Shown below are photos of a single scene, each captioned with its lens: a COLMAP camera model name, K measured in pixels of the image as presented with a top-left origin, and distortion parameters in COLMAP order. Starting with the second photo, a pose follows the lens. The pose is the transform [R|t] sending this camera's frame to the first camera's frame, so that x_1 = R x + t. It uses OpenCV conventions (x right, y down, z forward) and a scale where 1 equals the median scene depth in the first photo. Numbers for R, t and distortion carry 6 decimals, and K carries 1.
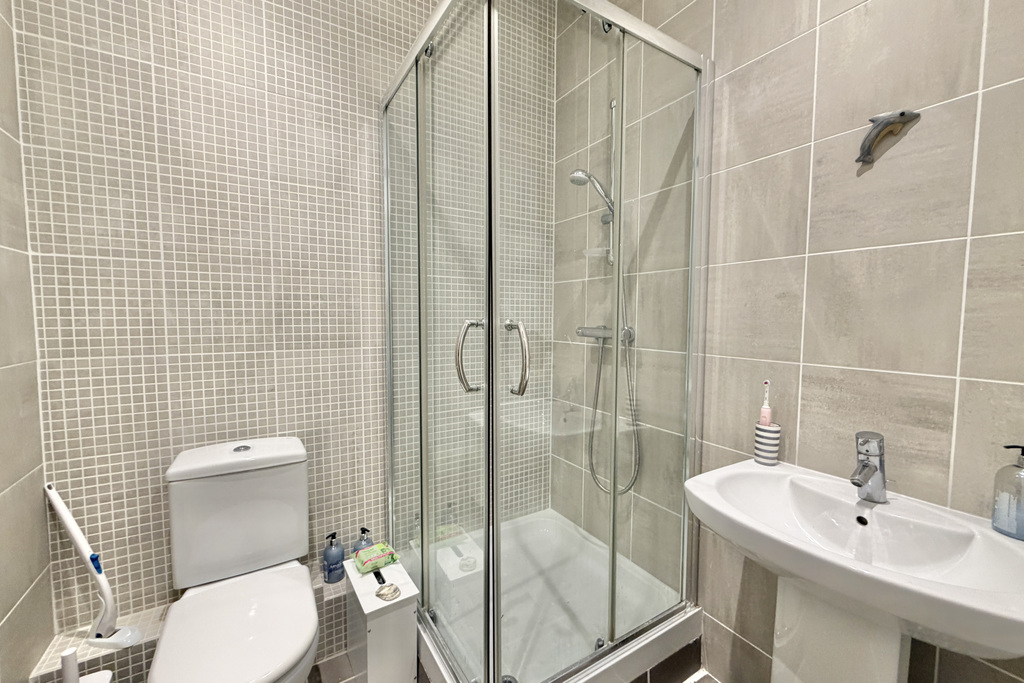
lens RADIAL K [[408.5, 0, 512.5], [0, 408.5, 346.7], [0, 0, 1]] dist [-0.001521, -0.000387]
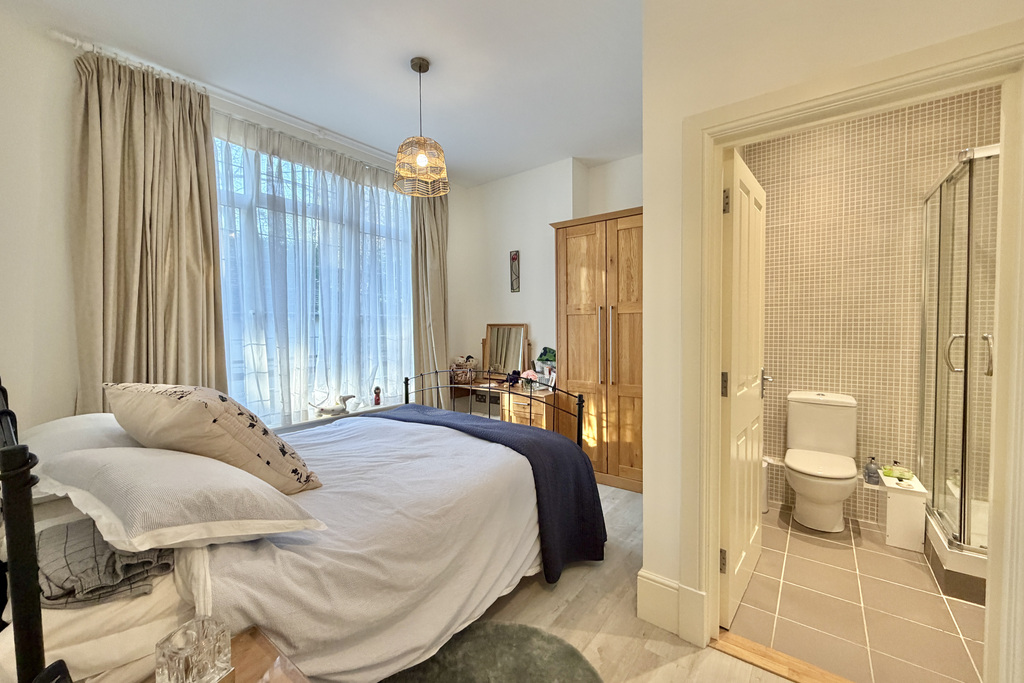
lens RADIAL K [[408.5, 0, 507.5], [0, 408.5, 337.2], [0, 0, 1]] dist [-0.001521, -0.000387]
pose [[0.358540, 0.018963, -0.933322, 0.696168], [-0.055023, 0.998485, -0.000850, 0.048289], [0.931891, 0.051659, 0.359041, -1.243819]]
